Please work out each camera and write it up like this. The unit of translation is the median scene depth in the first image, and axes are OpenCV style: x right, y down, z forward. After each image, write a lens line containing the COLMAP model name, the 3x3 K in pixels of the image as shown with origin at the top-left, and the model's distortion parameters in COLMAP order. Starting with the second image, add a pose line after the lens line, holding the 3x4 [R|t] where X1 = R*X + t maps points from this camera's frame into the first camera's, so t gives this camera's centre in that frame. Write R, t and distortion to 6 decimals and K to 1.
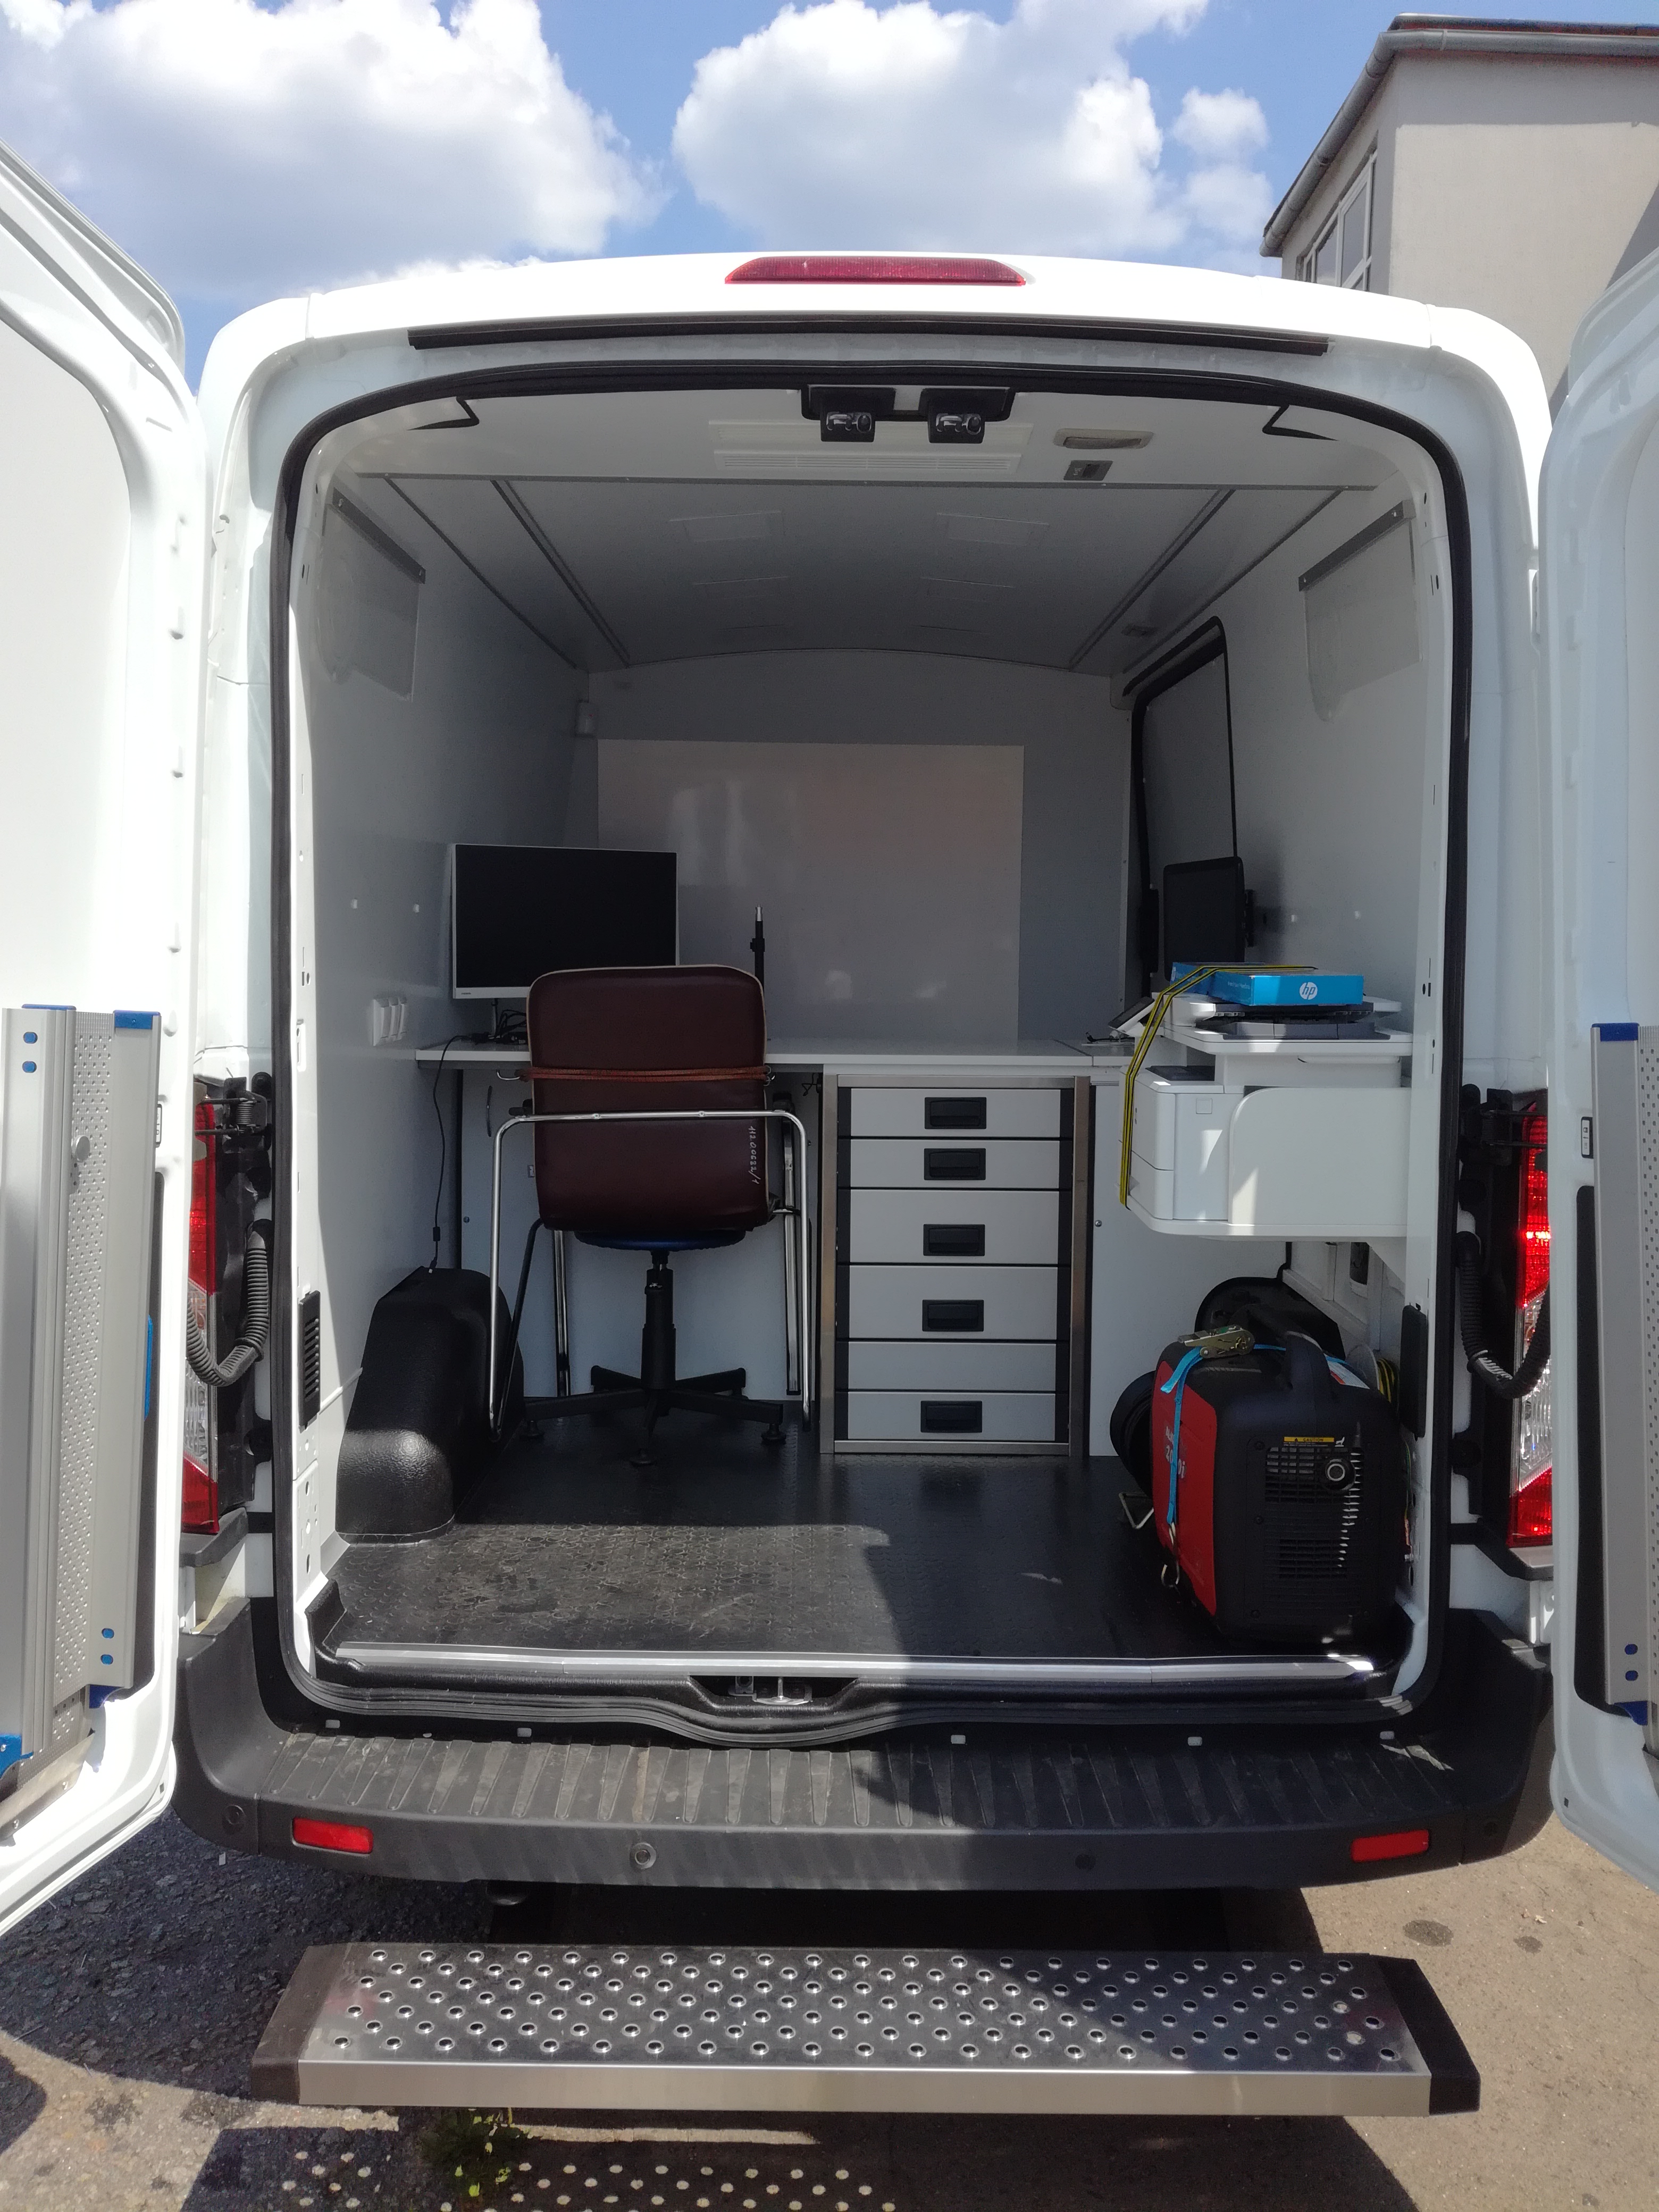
lens RADIAL K [[1845.7, 0, 830.1], [0, 1845.7, 1079.7], [0, 0, 1]] dist [0.105226, -0.212093]
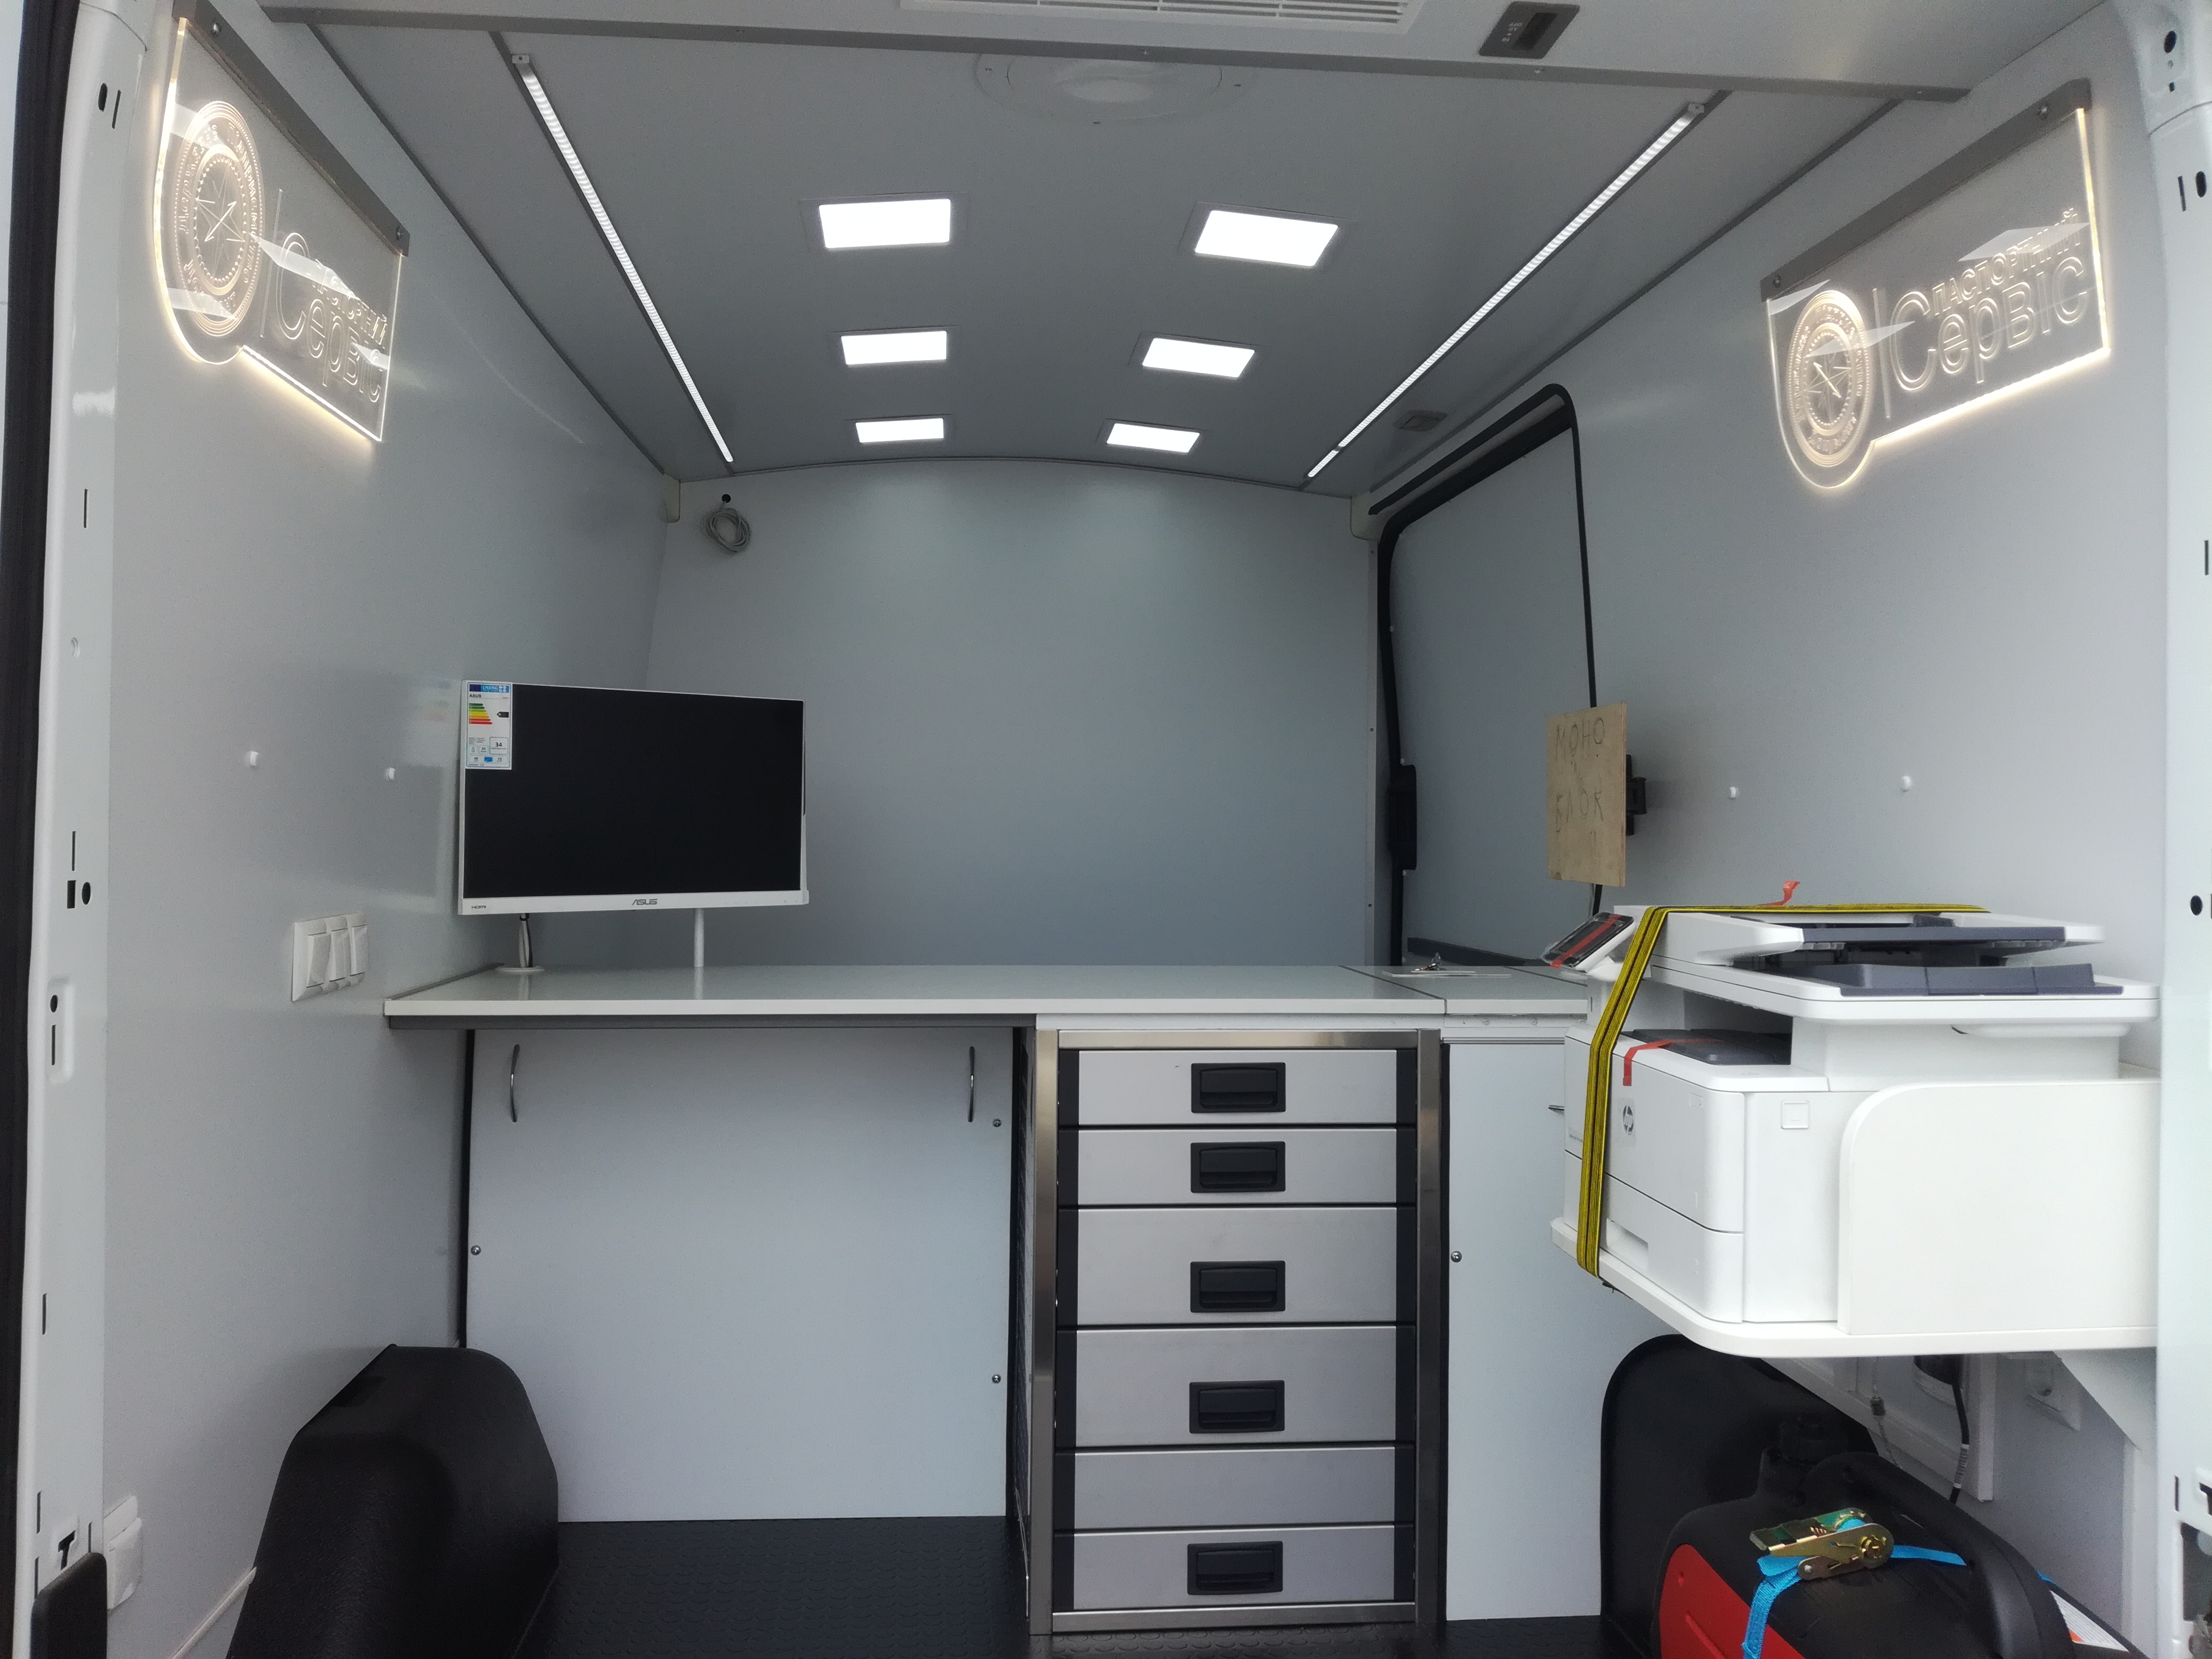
lens RADIAL K [[1845.7, 0, 1106.0], [0, 1845.7, 829.5], [0, 0, 1]] dist [0.105226, -0.212093]
pose [[0.995251, 0.000979, 0.097337, -0.055847], [0.006921, 0.996707, -0.080797, -0.026926], [-0.097096, 0.081087, 0.991966, 0.463111]]
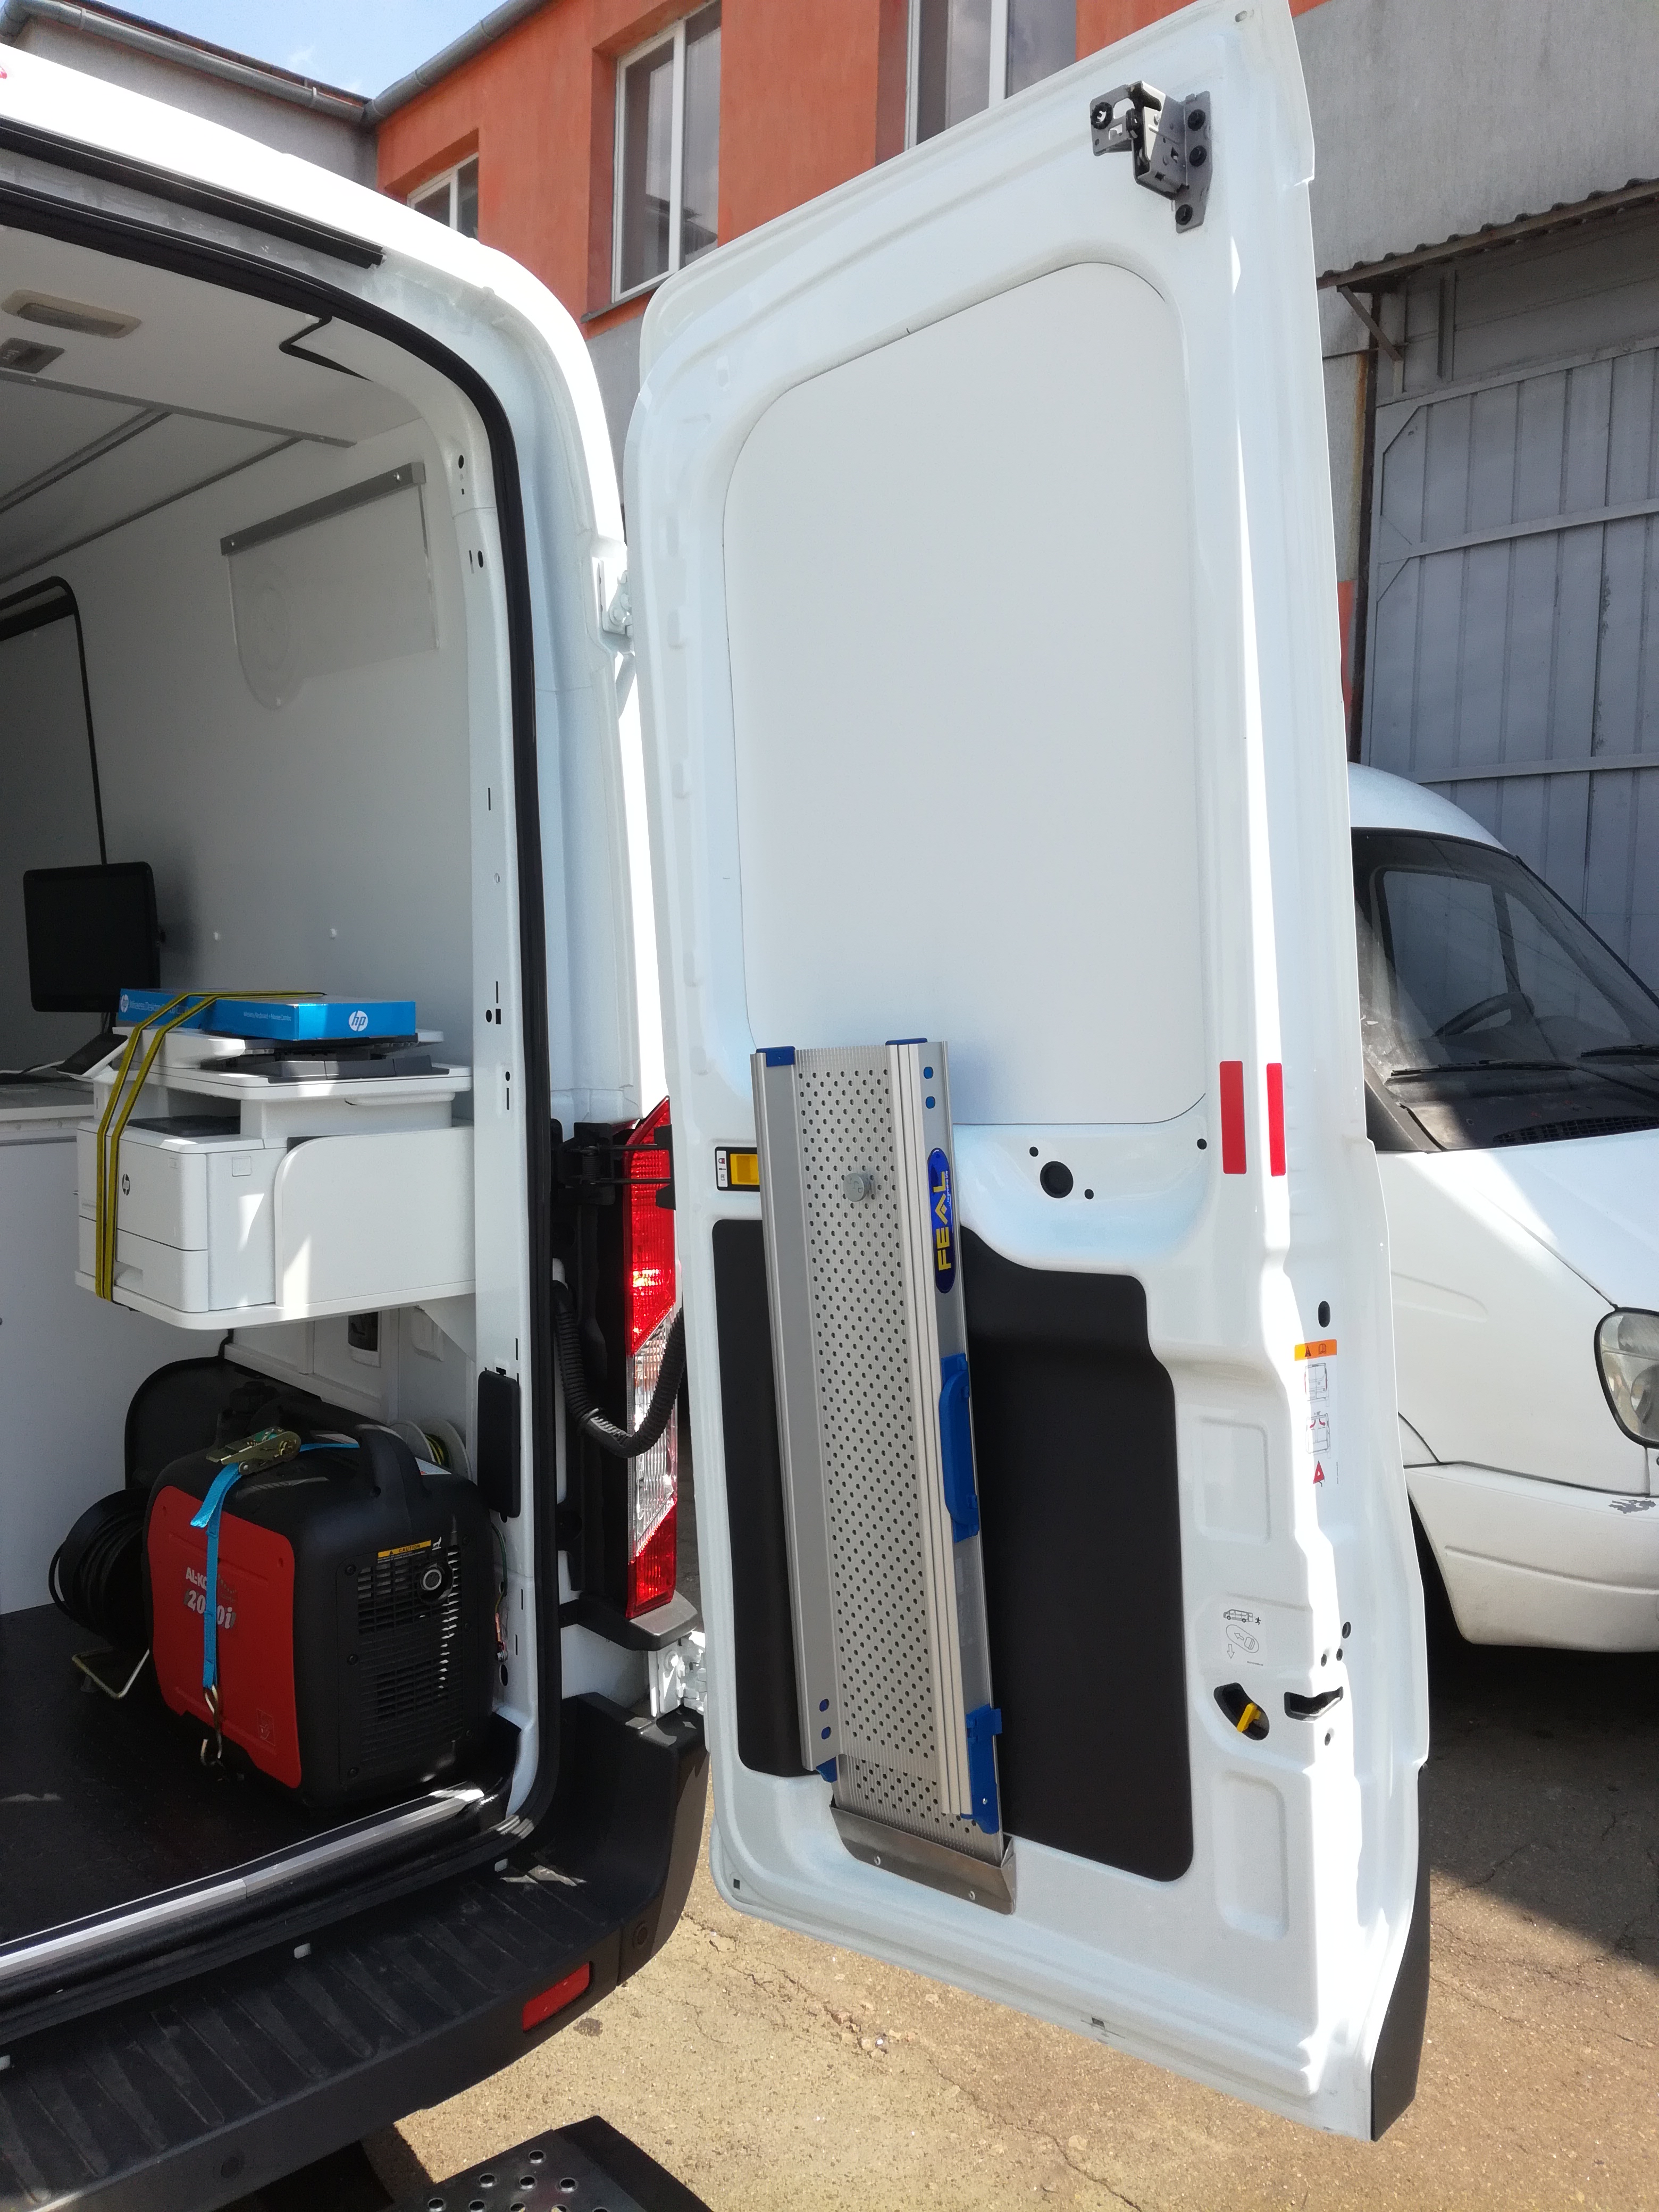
lens RADIAL K [[1845.7, 0, 830.1], [0, 1845.7, 1079.7], [0, 0, 1]] dist [0.105226, -0.212093]
pose [[0.757261, -0.052185, 0.651024, -0.132104], [0.058841, 0.998200, 0.011571, -0.018092], [-0.650457, 0.029545, 0.758969, 0.212613]]
